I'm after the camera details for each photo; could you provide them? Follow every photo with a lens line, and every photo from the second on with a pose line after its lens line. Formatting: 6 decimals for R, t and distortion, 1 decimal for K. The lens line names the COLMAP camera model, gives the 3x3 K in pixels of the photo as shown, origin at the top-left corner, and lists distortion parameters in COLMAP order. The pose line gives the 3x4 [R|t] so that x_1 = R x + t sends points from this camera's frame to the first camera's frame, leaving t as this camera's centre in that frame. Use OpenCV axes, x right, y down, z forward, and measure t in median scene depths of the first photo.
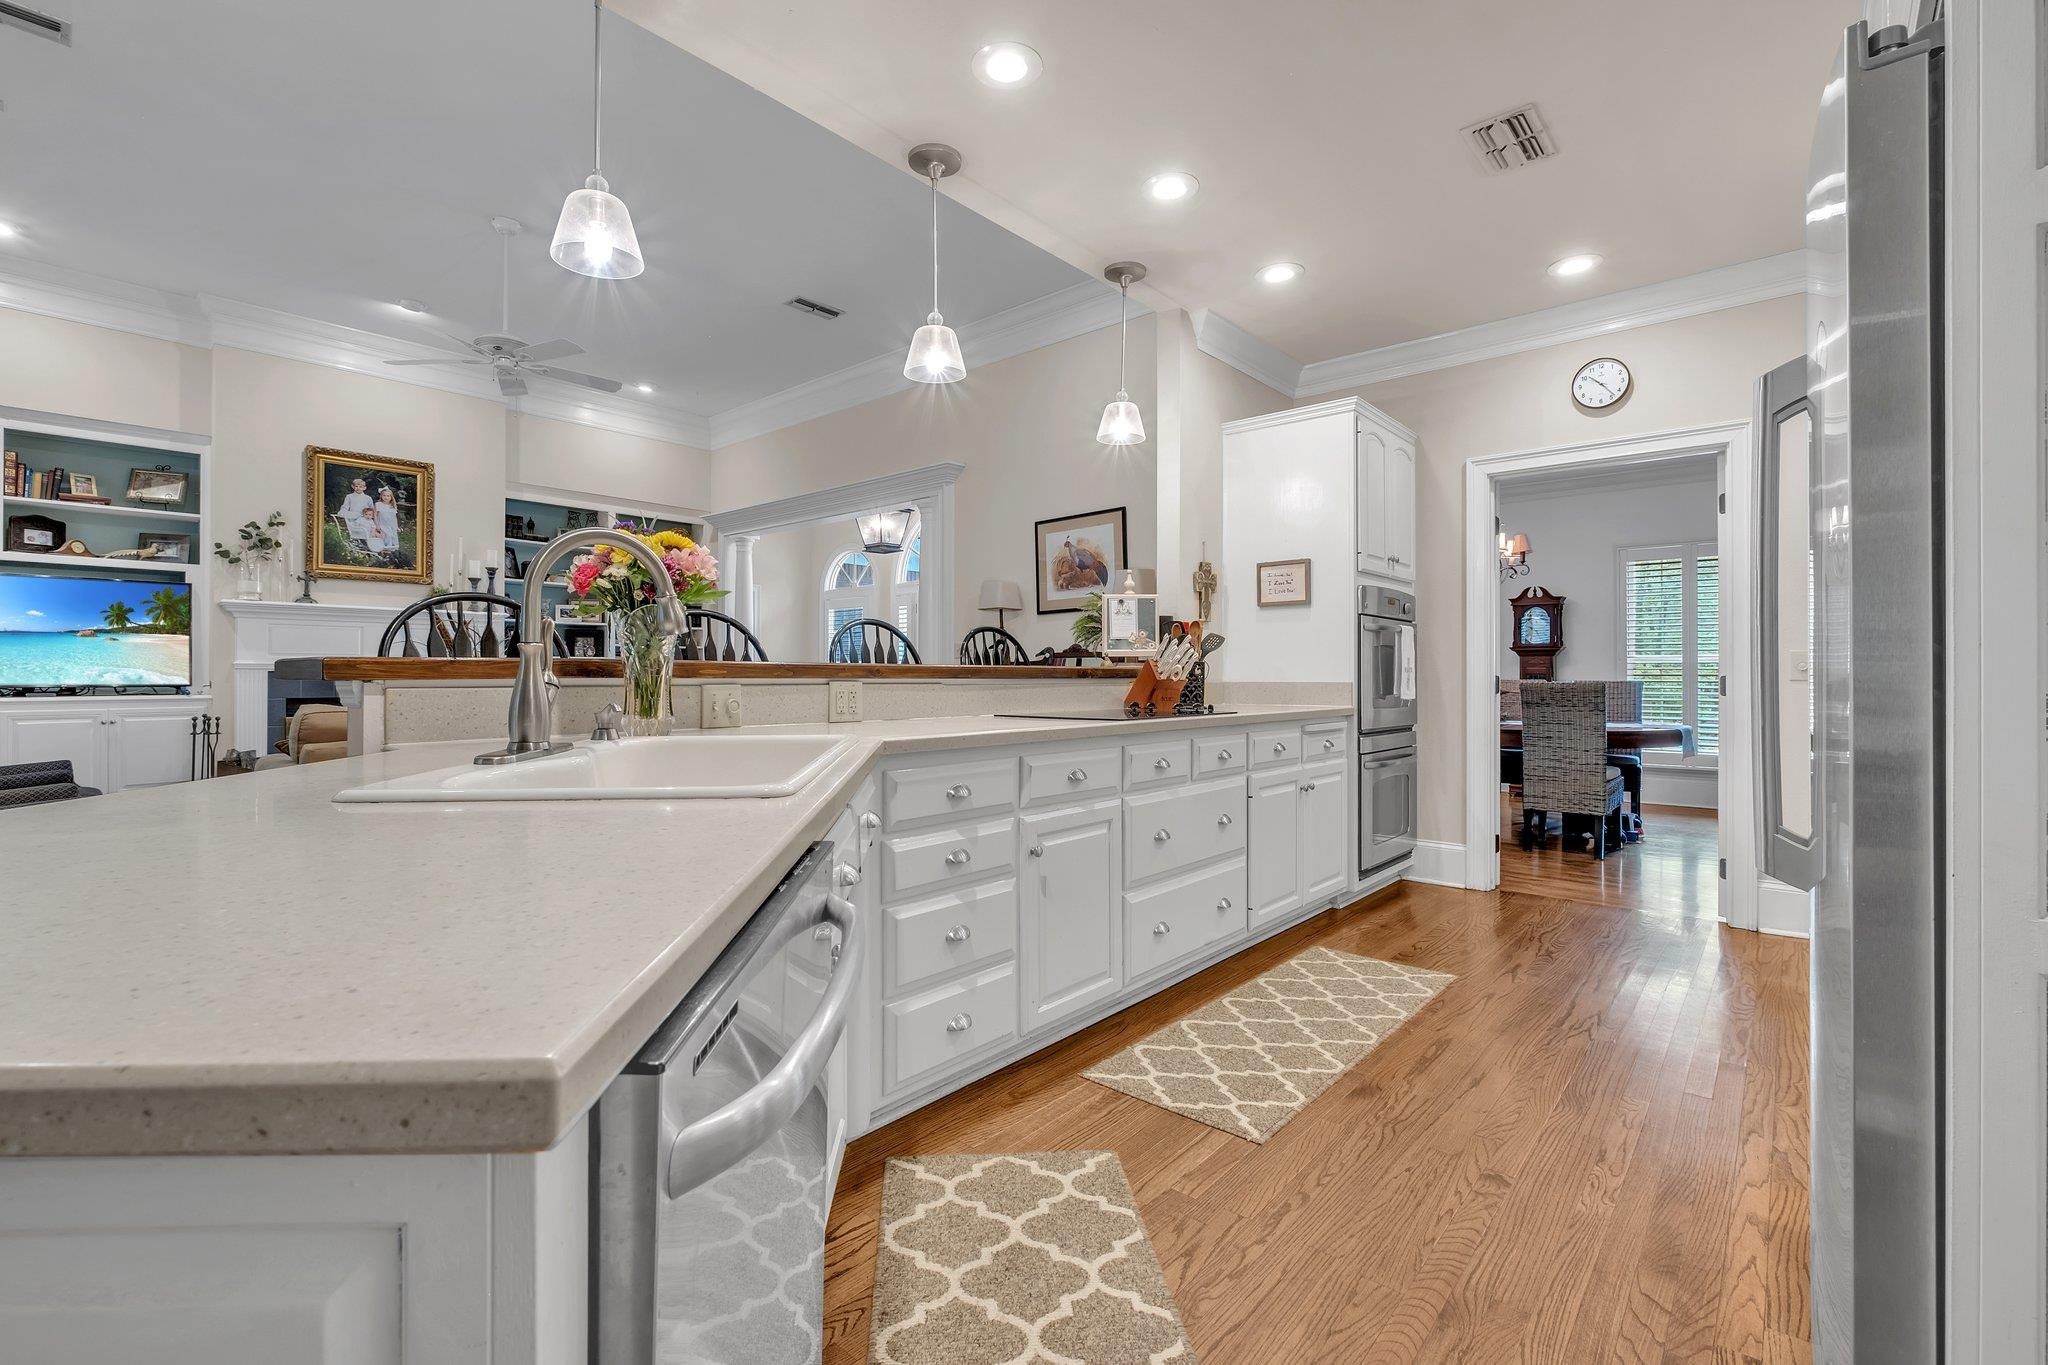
lens RADIAL K [[894.5, 0, 1008.3], [0, 894.5, 671.4], [0, 0, 1]] dist [-0.004527, -0.001204]
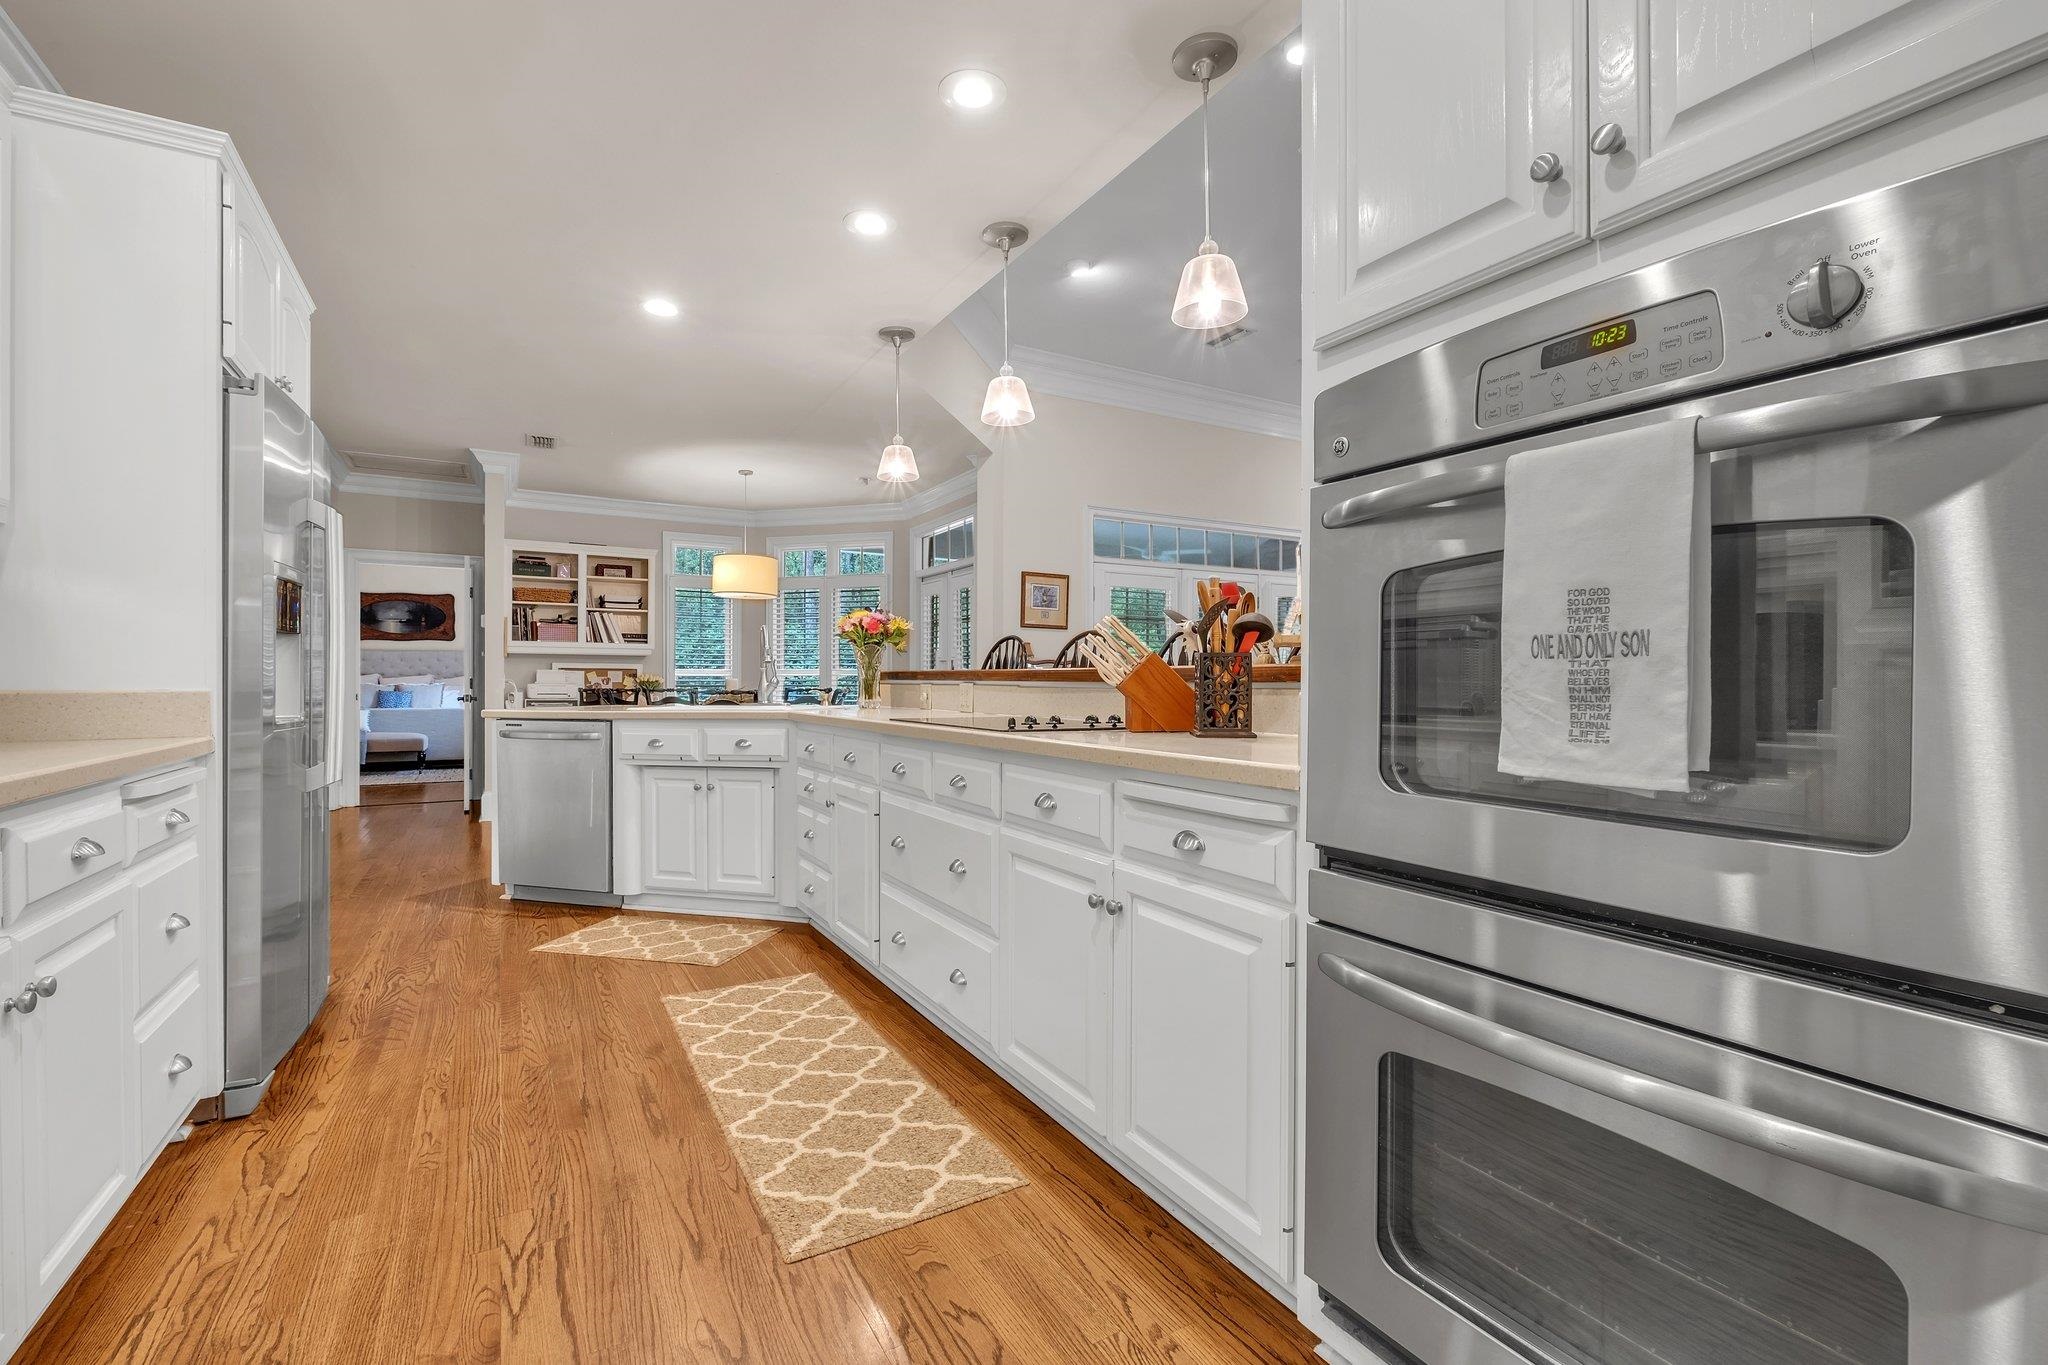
lens RADIAL K [[894.5, 0, 1004.8], [0, 894.5, 673.7], [0, 0, 1]] dist [-0.004527, -0.001204]
pose [[-0.329388, -0.009180, -0.944150, 0.482263], [0.001653, 0.999946, -0.010299, 0.004870], [0.944193, -0.004953, -0.329355, 0.655106]]
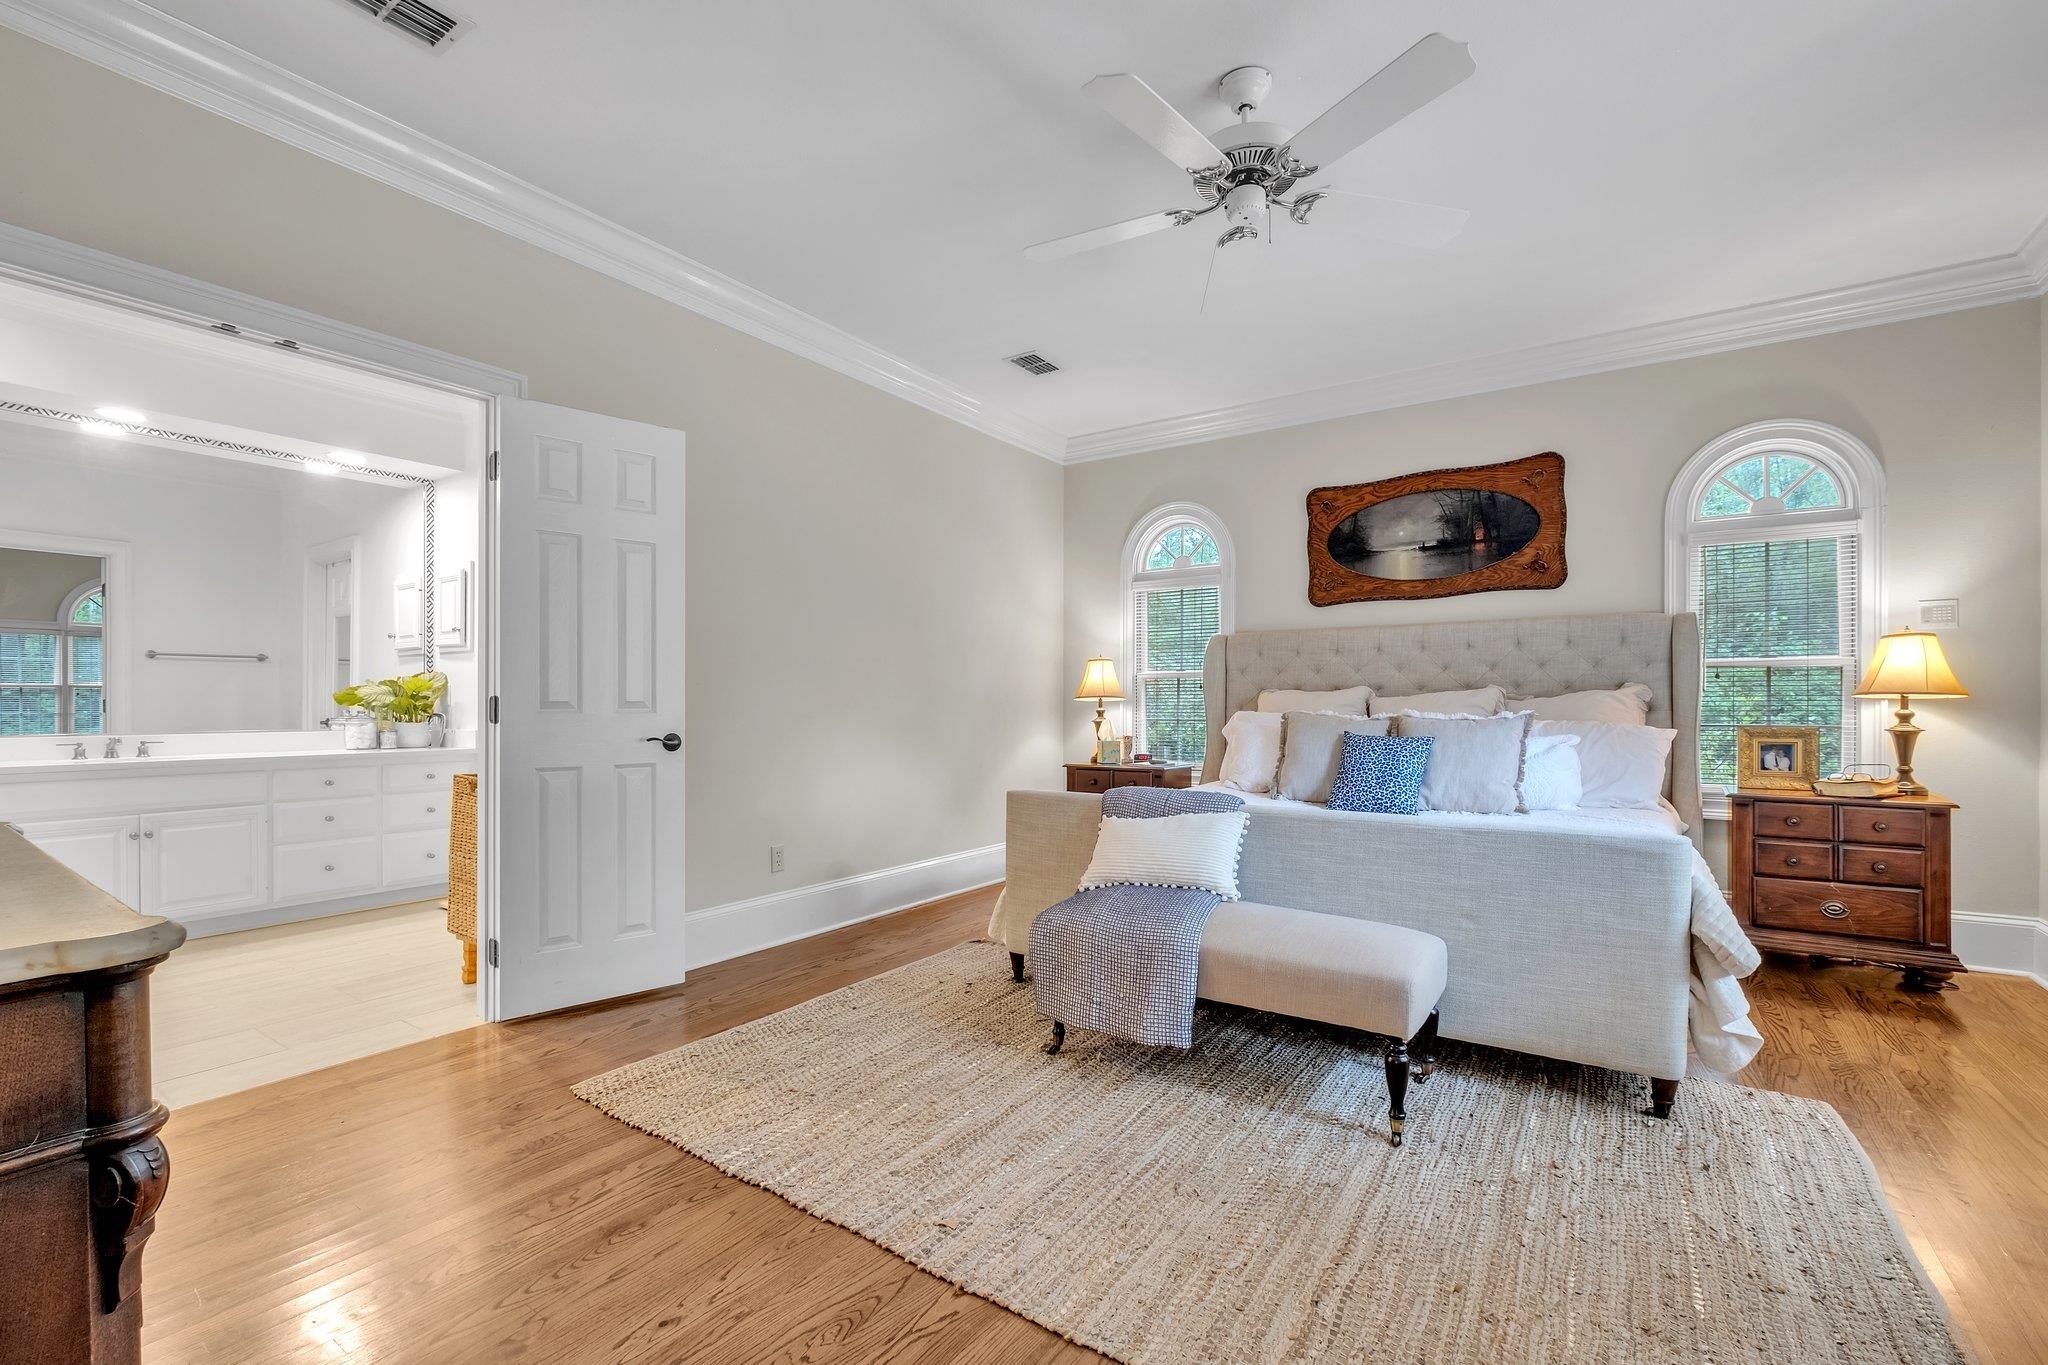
lens RADIAL K [[894.5, 0, 1021.0], [0, 894.5, 695.9], [0, 0, 1]] dist [-0.004527, -0.001204]
pose [[-0.993109, 0.000301, -0.117196, -0.537037], [0.000878, 0.999988, -0.004868, -0.006057], [0.117193, -0.004937, -0.993097, -0.576780]]
